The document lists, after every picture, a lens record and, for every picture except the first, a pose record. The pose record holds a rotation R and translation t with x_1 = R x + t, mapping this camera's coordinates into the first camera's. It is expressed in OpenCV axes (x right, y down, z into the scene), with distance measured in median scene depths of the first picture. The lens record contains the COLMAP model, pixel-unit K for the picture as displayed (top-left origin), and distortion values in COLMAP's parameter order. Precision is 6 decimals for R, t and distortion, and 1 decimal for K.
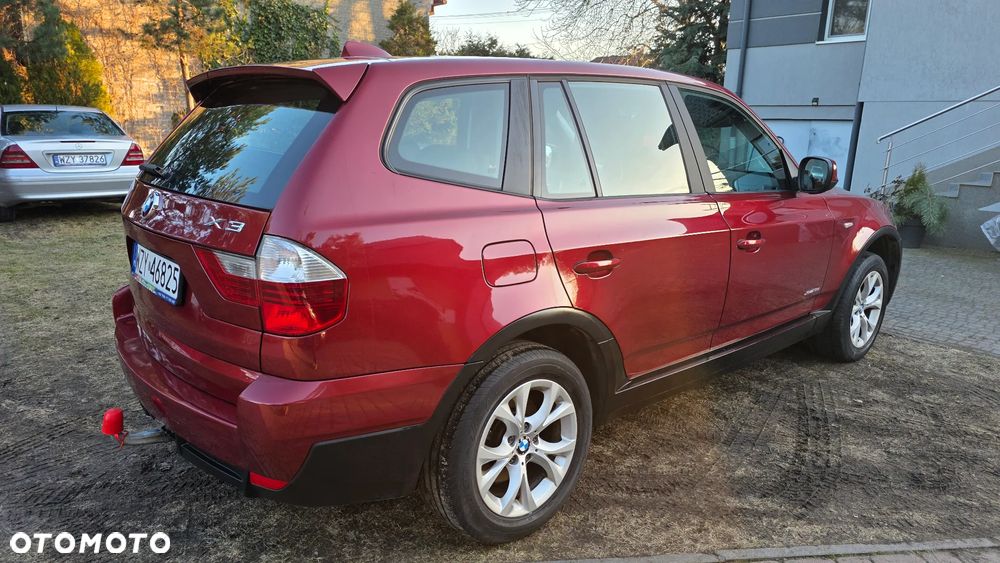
lens RADIAL K [[670.2, 0, 506.5], [0, 670.2, 288.5], [0, 0, 1]] dist [0.061906, -0.055196]
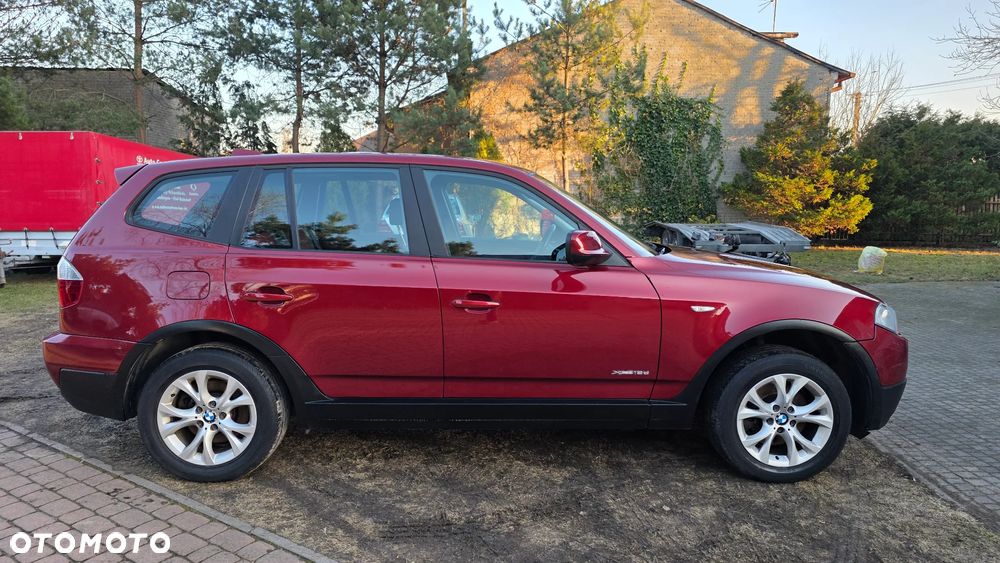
lens RADIAL K [[670.2, 0, 494.0], [0, 670.2, 278.7], [0, 0, 1]] dist [0.061906, -0.055196]
pose [[0.753682, 0.066271, -0.653889, 1.111476], [-0.151963, 0.985516, -0.075275, -0.031642], [0.639429, 0.156100, 0.752836, 0.198776]]
